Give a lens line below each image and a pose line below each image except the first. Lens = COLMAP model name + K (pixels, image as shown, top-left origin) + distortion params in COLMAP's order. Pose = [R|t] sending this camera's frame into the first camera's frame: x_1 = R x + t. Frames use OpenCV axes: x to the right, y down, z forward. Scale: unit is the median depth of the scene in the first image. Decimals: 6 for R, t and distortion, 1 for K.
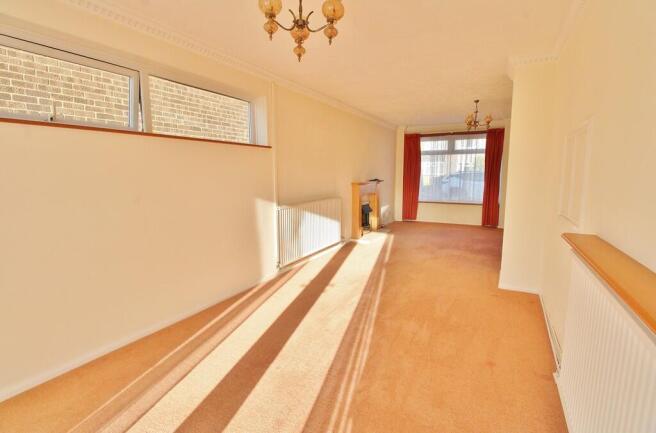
lens RADIAL K [[305.4, 0, 325.3], [0, 305.4, 214.0], [0, 0, 1]] dist [-0.002763, 0.000037]
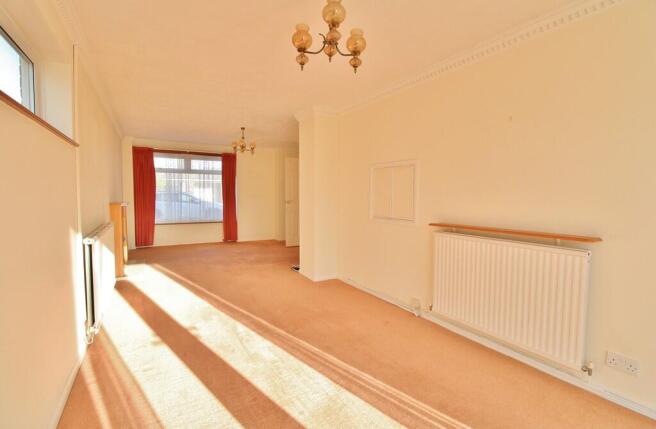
lens RADIAL K [[308.4, 0, 330.5], [0, 308.4, 213.4], [0, 0, 1]] dist [-0.017698, -0.002922]
pose [[0.502240, -0.044356, 0.863590, -0.230250], [0.106605, 0.994241, -0.010932, -0.008055], [-0.858132, 0.097554, 0.504076, 0.125948]]
